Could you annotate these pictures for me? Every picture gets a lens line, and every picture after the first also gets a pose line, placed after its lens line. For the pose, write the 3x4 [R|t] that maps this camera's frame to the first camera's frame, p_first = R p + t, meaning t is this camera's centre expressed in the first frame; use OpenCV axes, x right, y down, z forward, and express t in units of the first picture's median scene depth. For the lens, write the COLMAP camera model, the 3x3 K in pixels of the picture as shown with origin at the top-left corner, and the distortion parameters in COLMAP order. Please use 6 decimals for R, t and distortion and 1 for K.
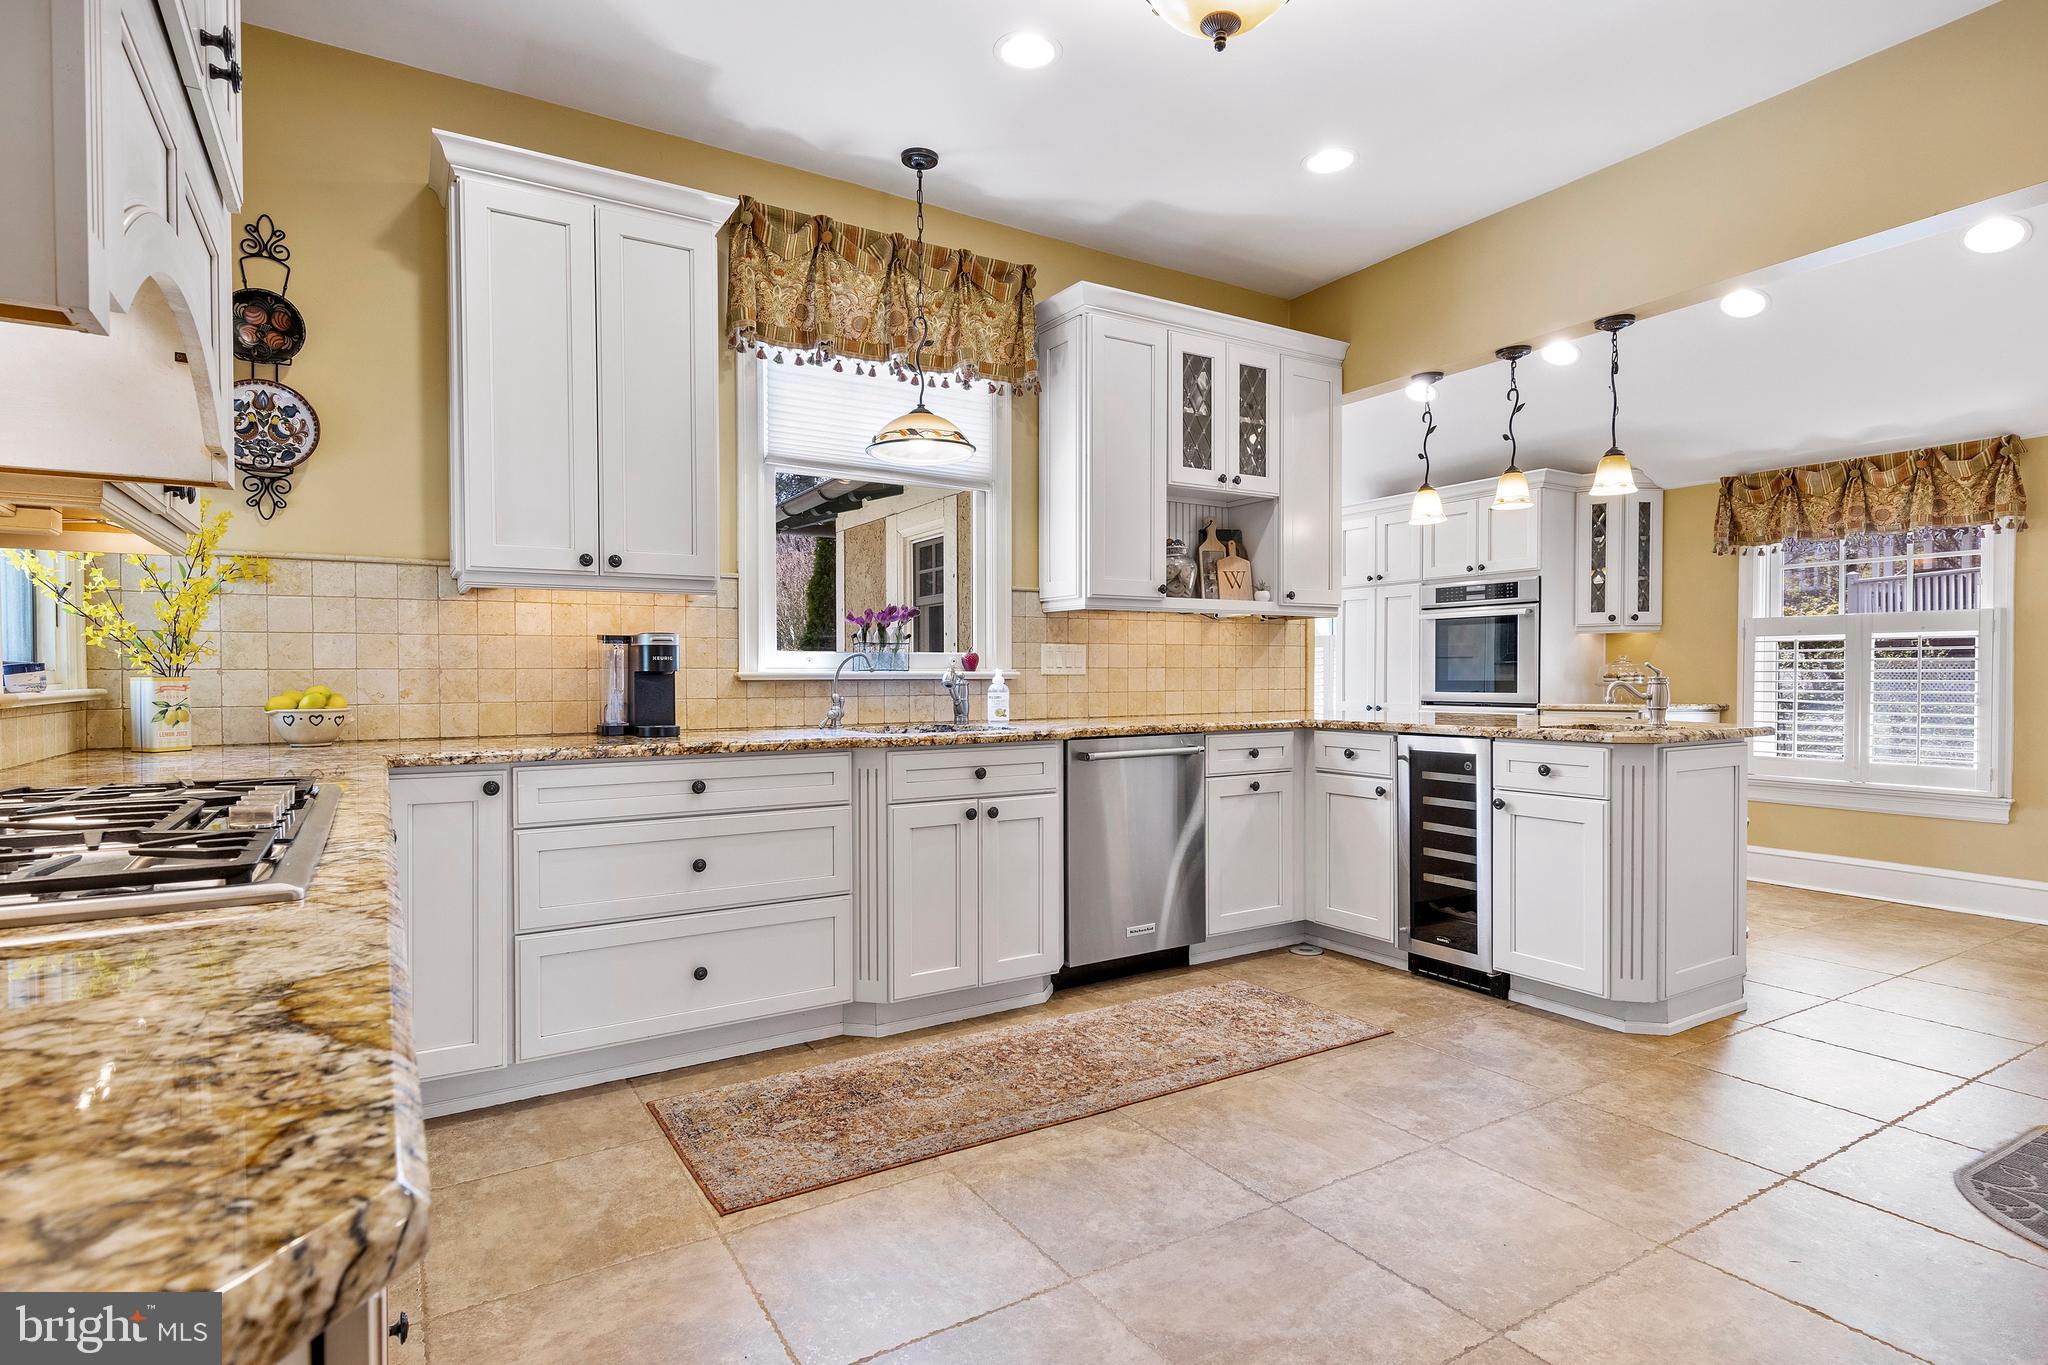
lens RADIAL K [[1051.6, 0, 1026.9], [0, 1051.6, 690.8], [0, 0, 1]] dist [0.012215, -0.003546]
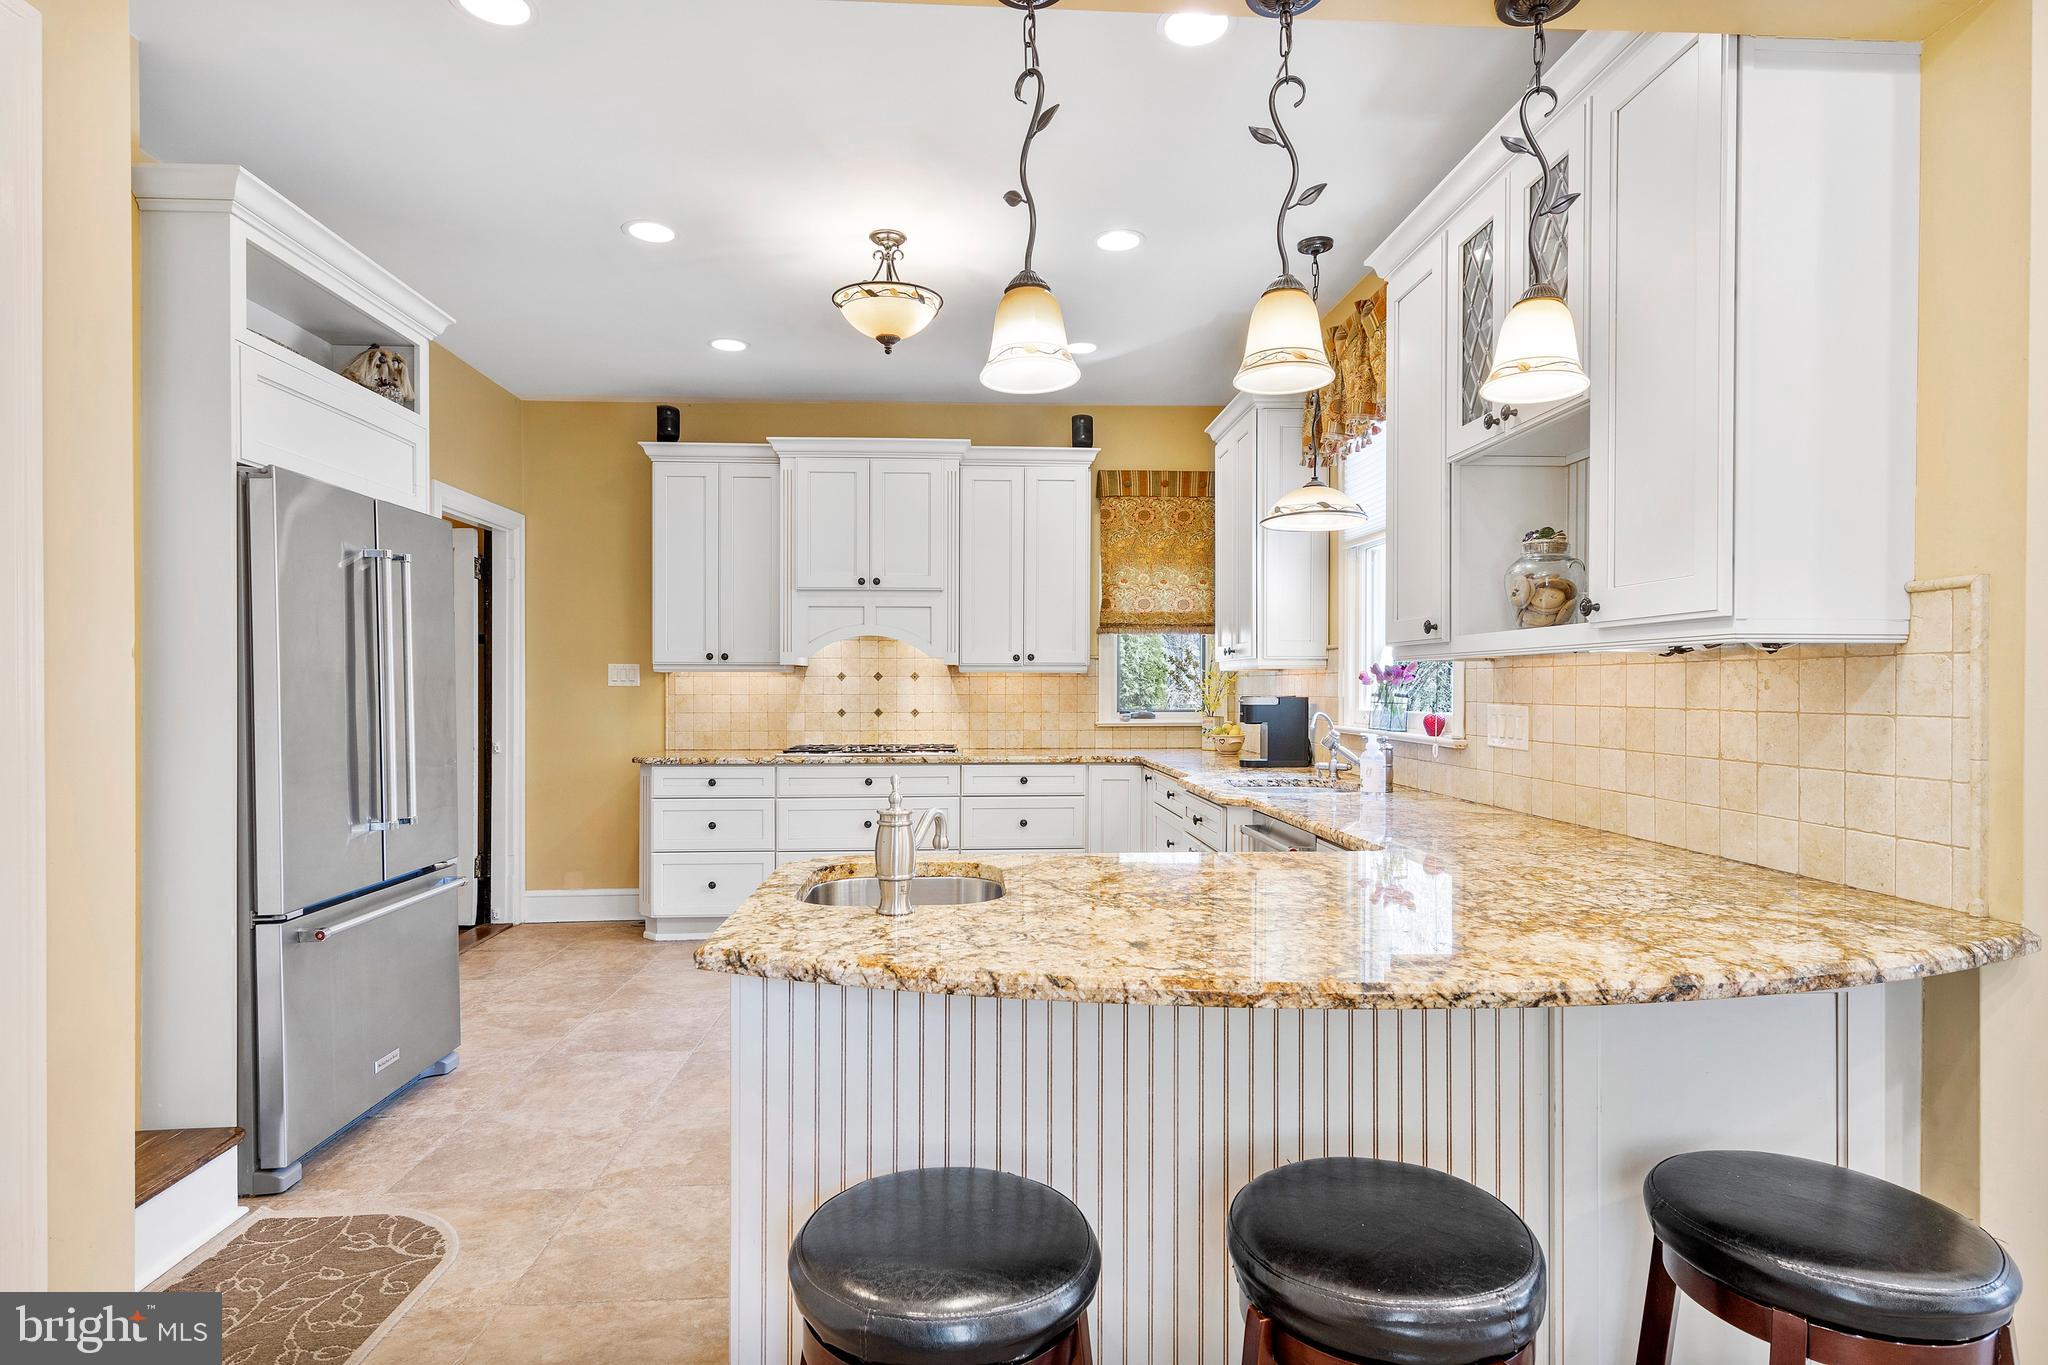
lens RADIAL K [[1051.6, 0, 1023.4], [0, 1051.6, 693.8], [0, 0, 1]] dist [0.012215, -0.003546]
pose [[-0.471443, 0.012331, -0.881810, 0.700669], [-0.011648, 0.999728, 0.020207, -0.053569], [0.881820, 0.019797, -0.471171, 0.901198]]
